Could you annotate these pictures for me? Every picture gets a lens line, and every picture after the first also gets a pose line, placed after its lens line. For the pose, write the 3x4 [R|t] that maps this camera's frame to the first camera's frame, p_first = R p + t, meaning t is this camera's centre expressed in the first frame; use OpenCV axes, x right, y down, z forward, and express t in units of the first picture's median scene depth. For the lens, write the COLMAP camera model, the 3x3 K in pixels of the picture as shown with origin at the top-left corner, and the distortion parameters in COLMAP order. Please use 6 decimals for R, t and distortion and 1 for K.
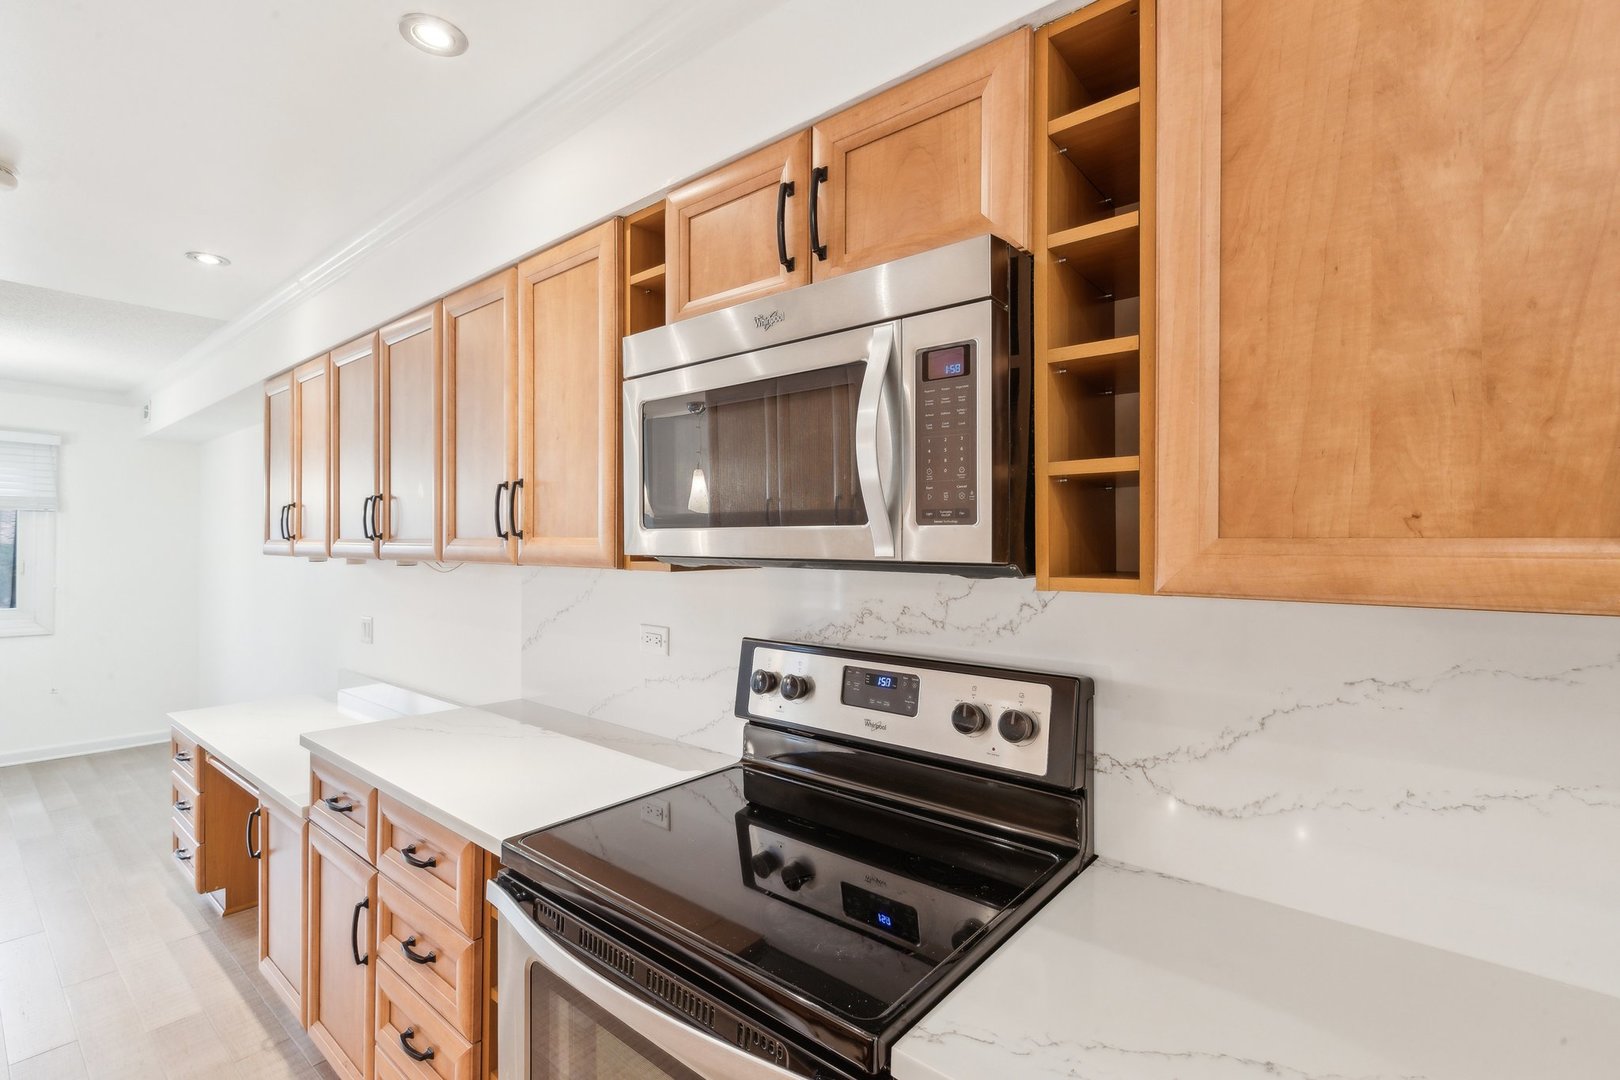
lens RADIAL K [[737.1, 0, 805.7], [0, 737.1, 543.2], [0, 0, 1]] dist [0.000152, 0.000054]
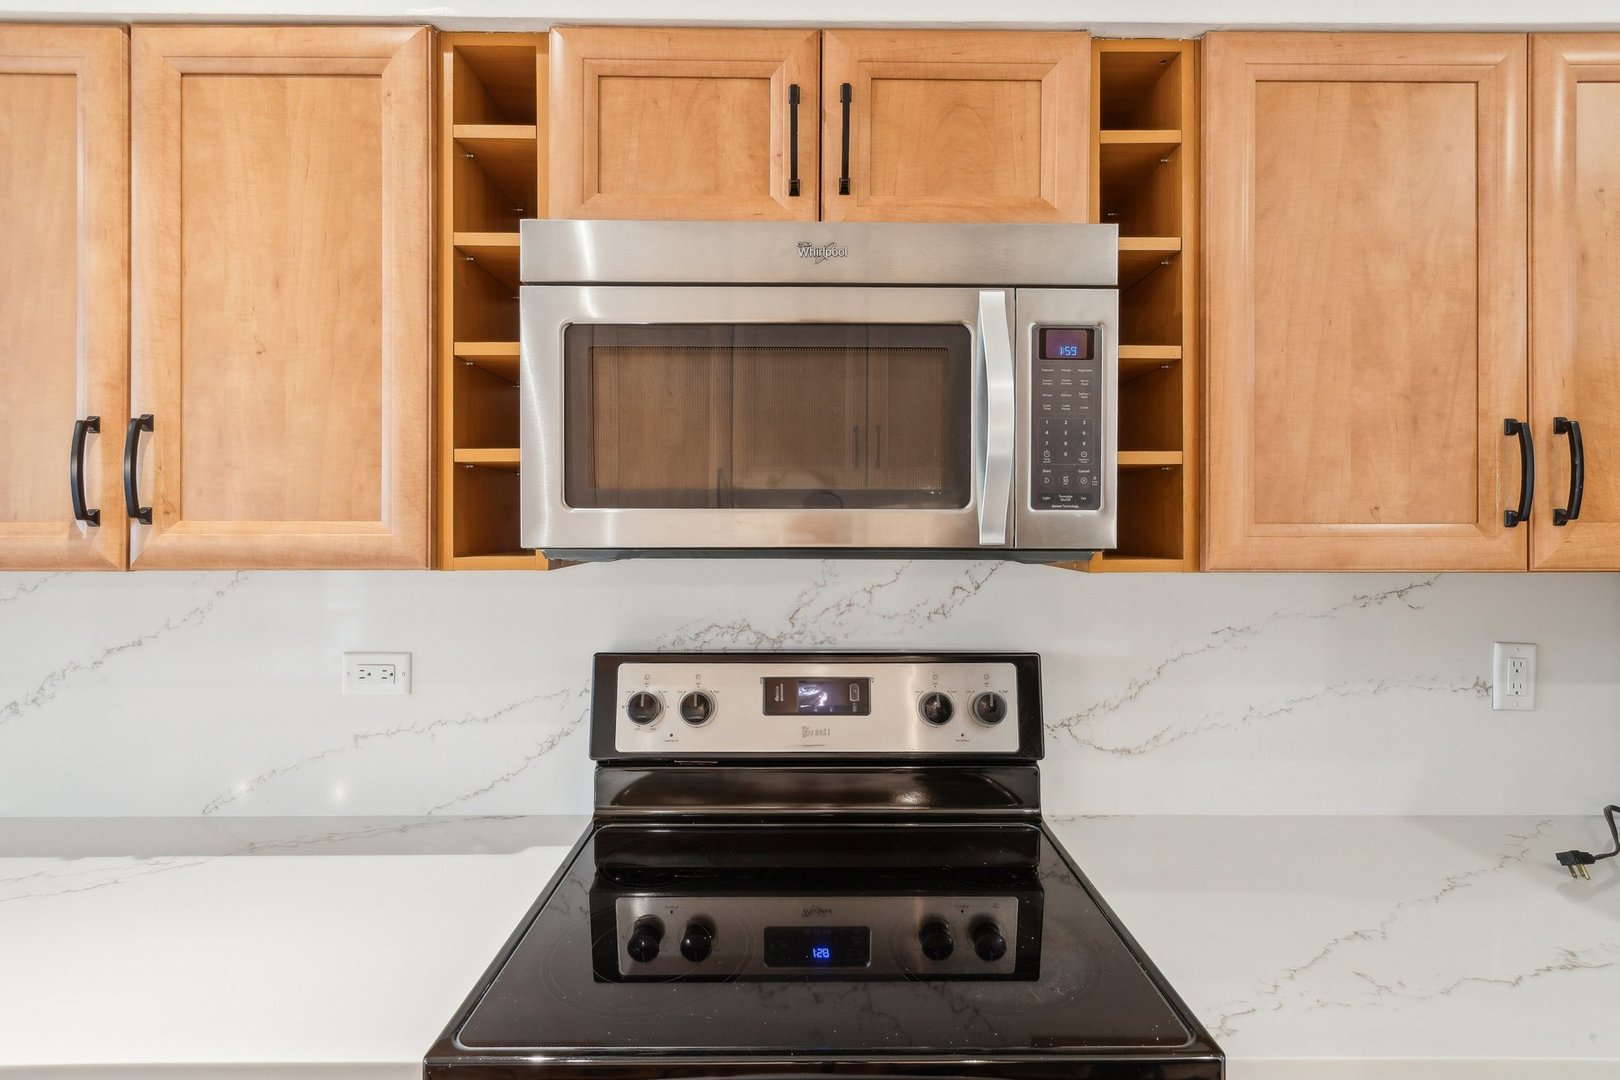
lens RADIAL K [[746.5, 0, 812.3], [0, 746.5, 520.9], [0, 0, 1]] dist [0.002289, -0.000476]
pose [[0.759126, -0.000540, 0.650943, -0.696920], [0.002947, 0.999992, -0.002608, -0.008636], [-0.650937, 0.003898, 0.759122, 0.463918]]
